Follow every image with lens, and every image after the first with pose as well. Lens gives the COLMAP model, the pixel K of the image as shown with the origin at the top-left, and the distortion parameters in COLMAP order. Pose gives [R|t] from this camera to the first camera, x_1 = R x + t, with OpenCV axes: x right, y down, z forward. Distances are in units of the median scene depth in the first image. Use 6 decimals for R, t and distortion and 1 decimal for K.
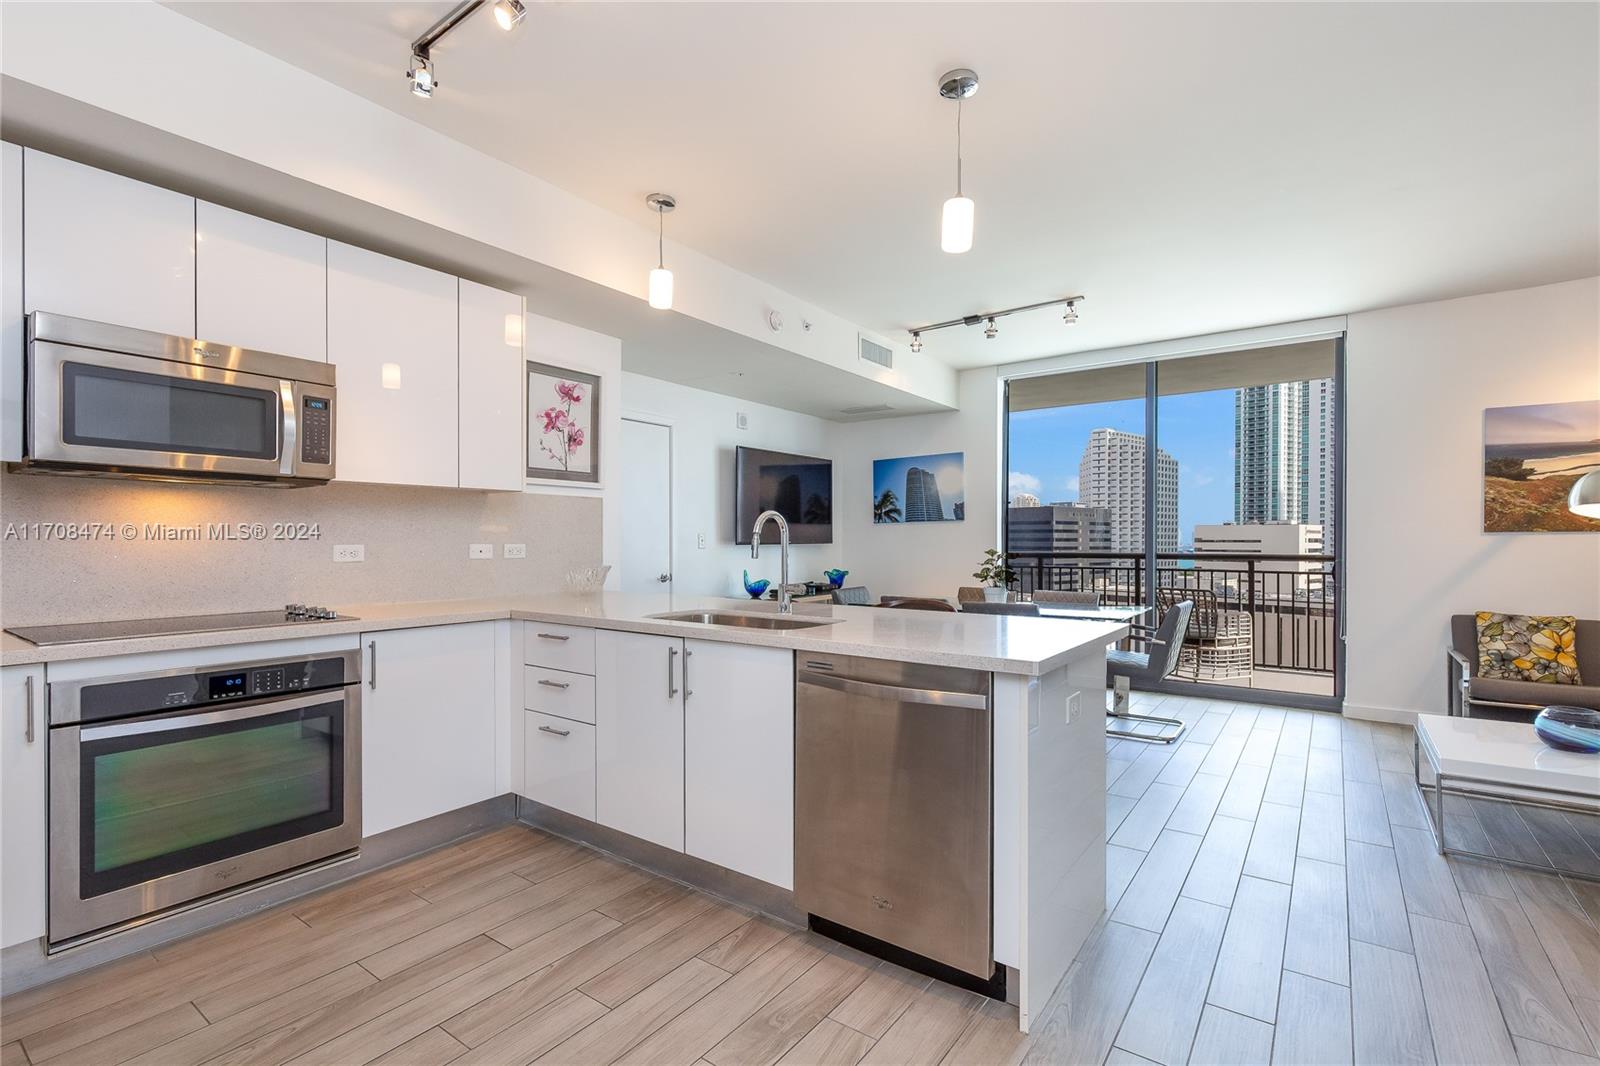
lens RADIAL K [[771.9, 0, 770.1], [0, 771.9, 541.9], [0, 0, 1]] dist [0.002403, -0.000081]
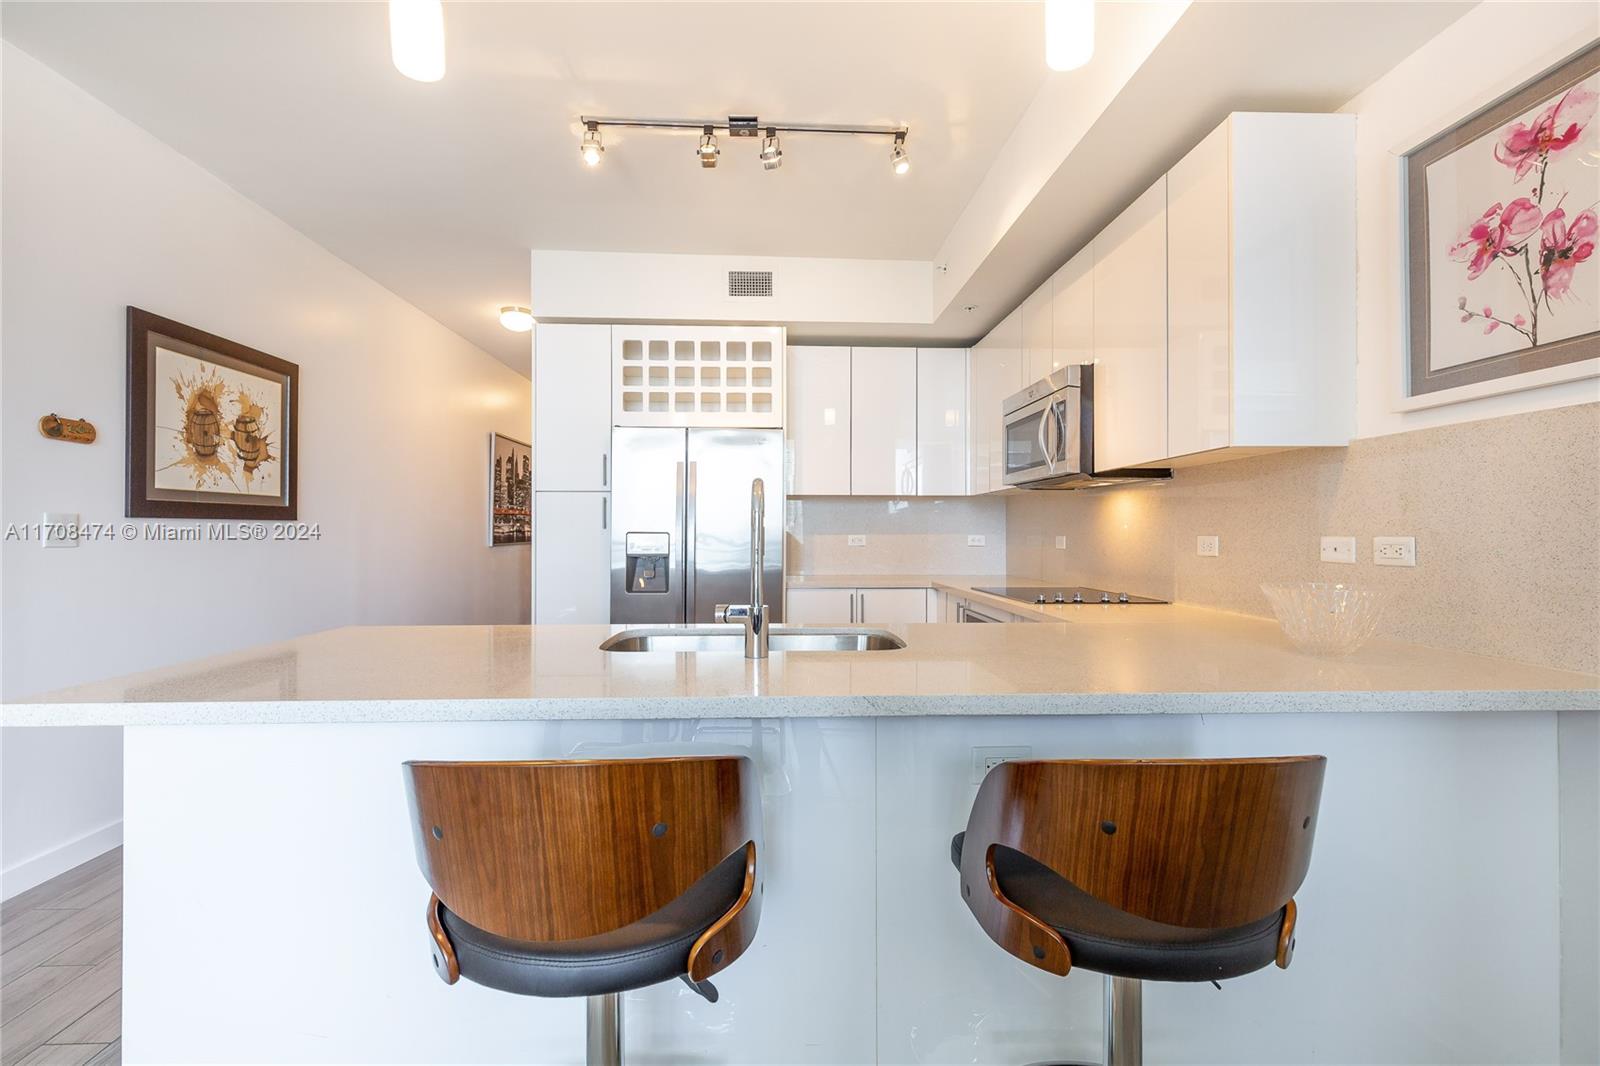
lens RADIAL K [[696.8, 0, 800.0], [0, 696.8, 533.0], [0, 0, 1]] dist [0.007065, -0.000385]
pose [[-0.750973, -0.002415, -0.660328, 0.230806], [-0.003496, 0.999994, 0.000318, 0.001304], [0.660323, 0.002547, -0.750977, 0.984461]]
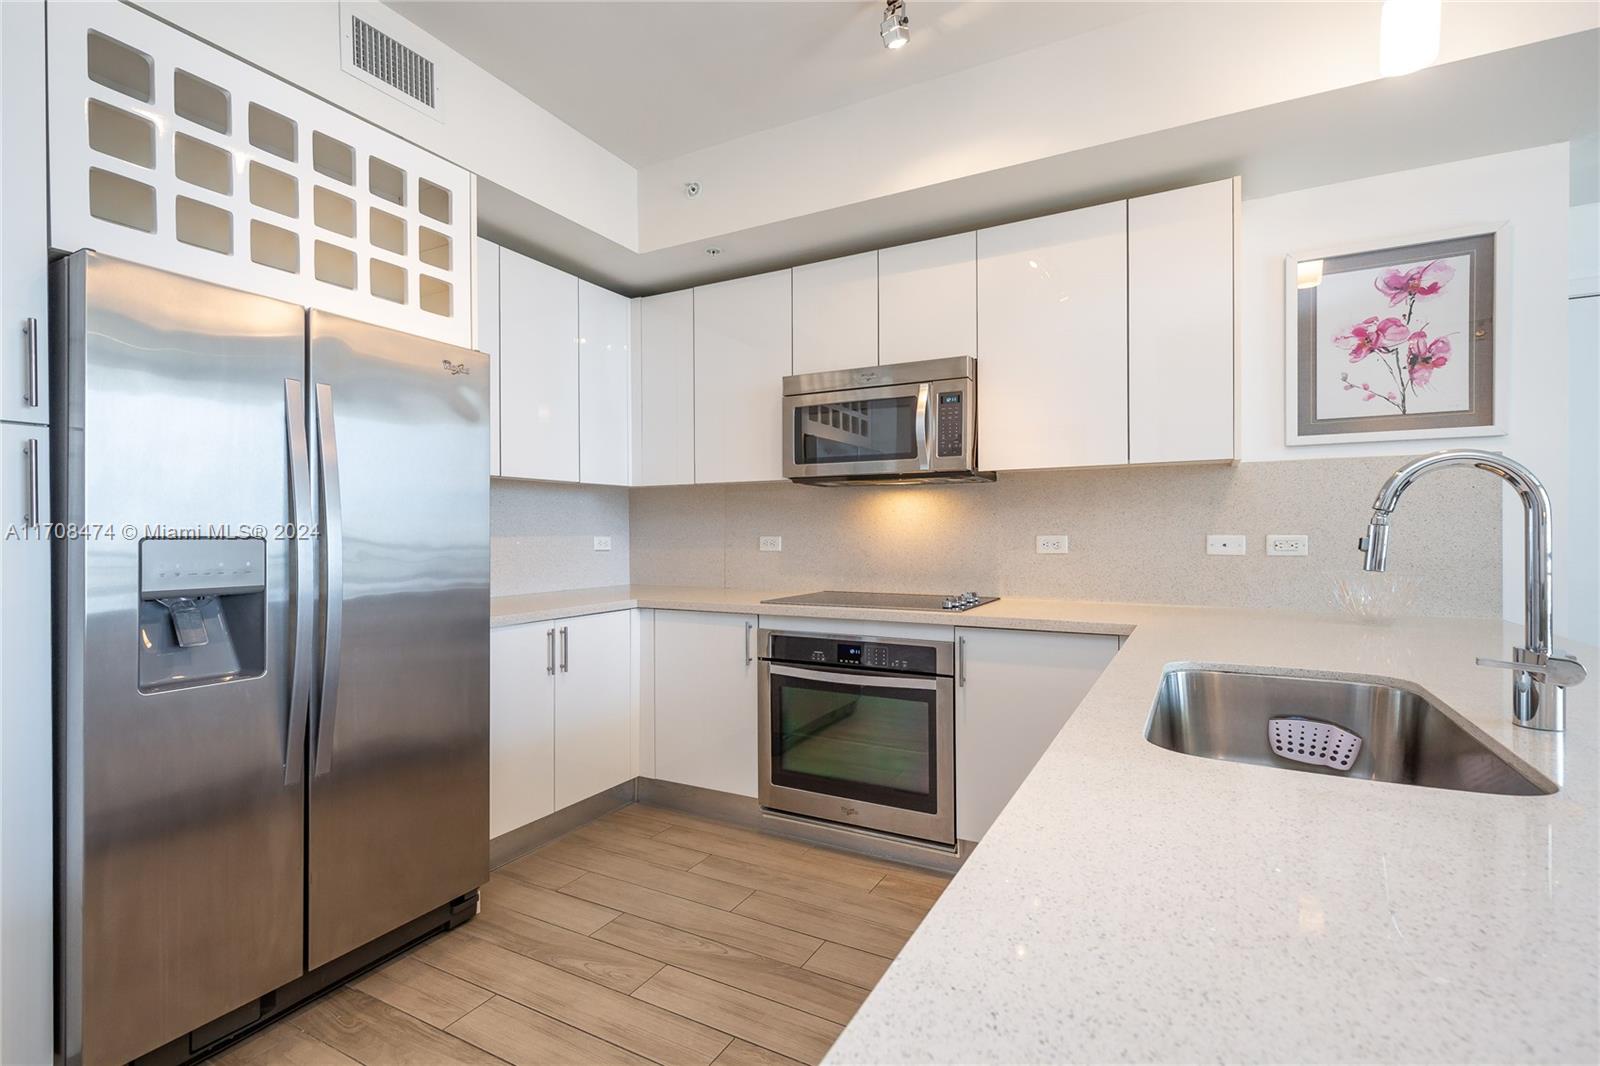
lens RADIAL K [[707.5, 0, 800.0], [0, 707.5, 533.0], [0, 0, 1]] dist [0.007064, -0.000120]
pose [[0.155866, 0.000121, -0.987778, 0.205785], [0.001971, 0.999998, 0.000433, -0.000338], [0.987776, -0.002014, 0.155865, 0.428327]]
